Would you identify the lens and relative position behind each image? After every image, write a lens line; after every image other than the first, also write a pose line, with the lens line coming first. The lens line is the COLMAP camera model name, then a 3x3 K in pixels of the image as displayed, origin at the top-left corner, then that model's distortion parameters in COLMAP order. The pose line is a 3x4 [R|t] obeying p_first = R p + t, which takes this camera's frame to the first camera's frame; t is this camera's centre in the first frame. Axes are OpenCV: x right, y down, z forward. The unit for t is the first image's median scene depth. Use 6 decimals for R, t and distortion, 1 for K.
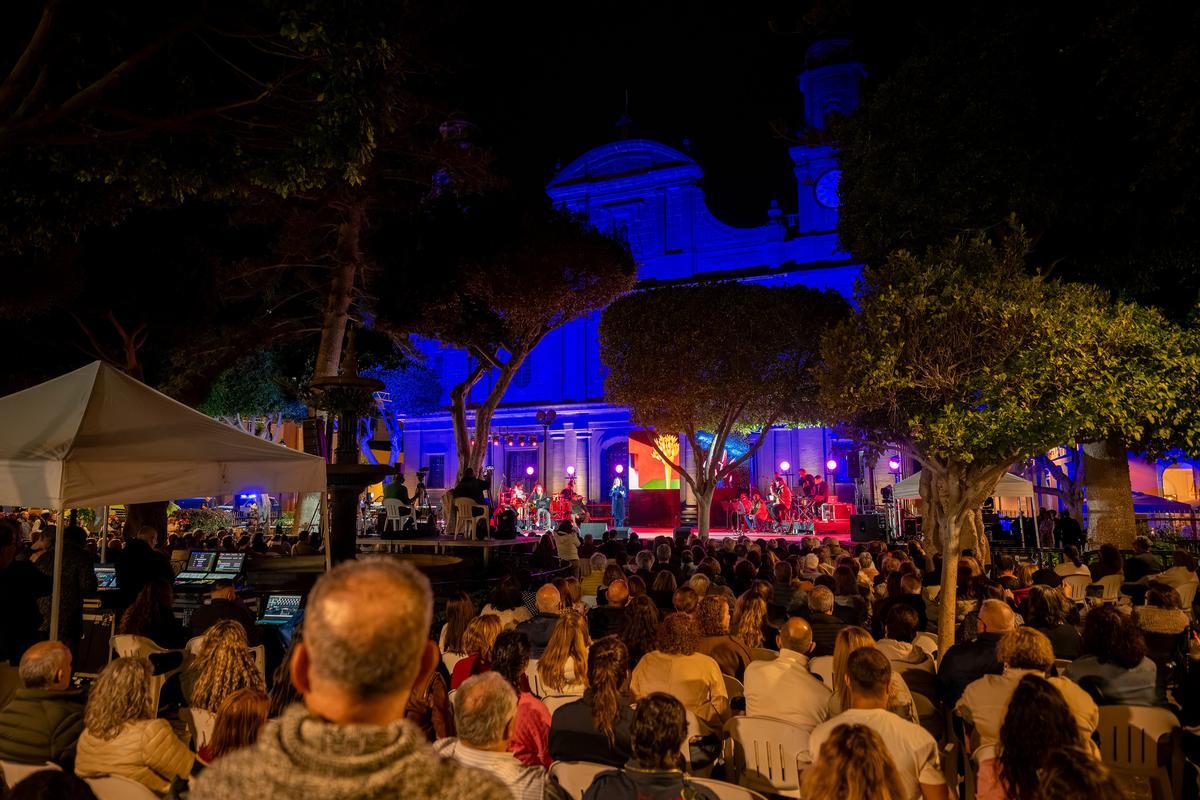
lens RADIAL K [[781.6, 0, 600.0], [0, 781.6, 400.0], [0, 0, 1]] dist [0.002260, -0.000630]
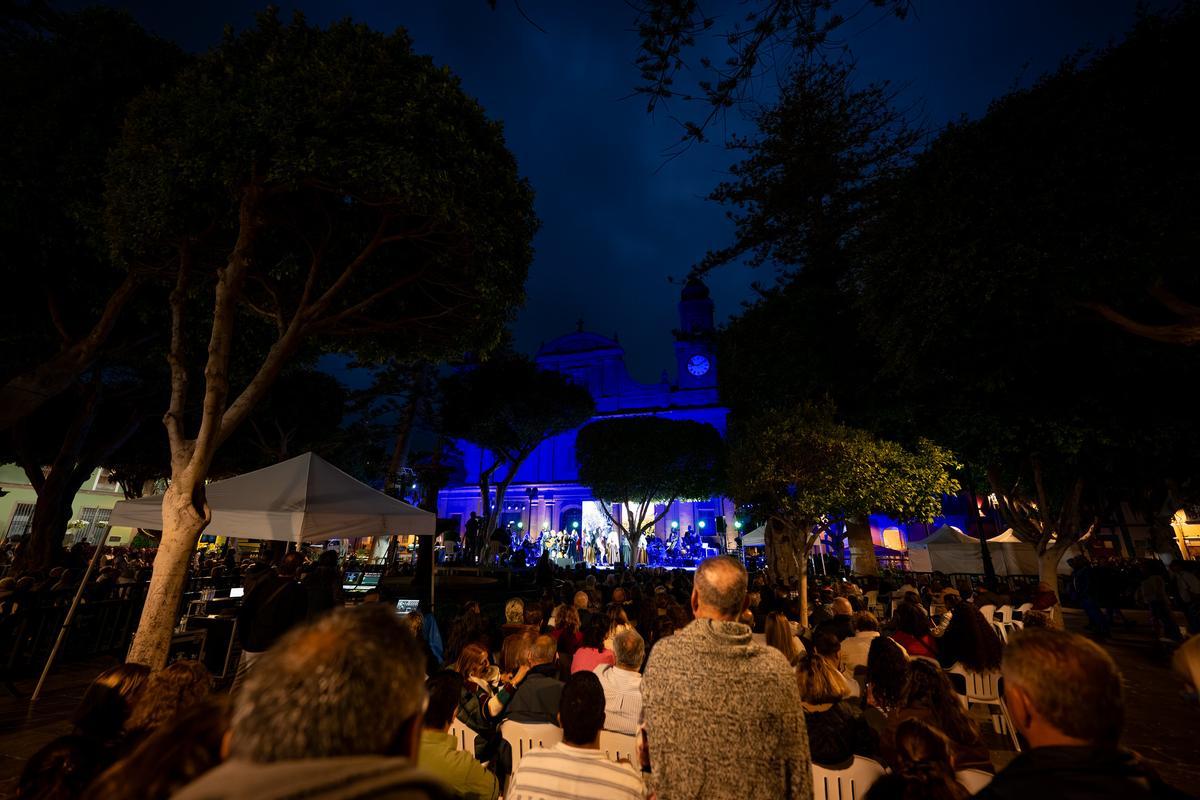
lens RADIAL K [[467.1, 0, 600.0], [0, 467.1, 400.0], [0, 0, 1]] dist [-0.002077, -0.000074]
pose [[0.994499, 0.043010, 0.095509, -0.144748], [-0.025812, 0.984319, -0.174497, -0.001440], [-0.101516, 0.171071, 0.980015, -0.085715]]
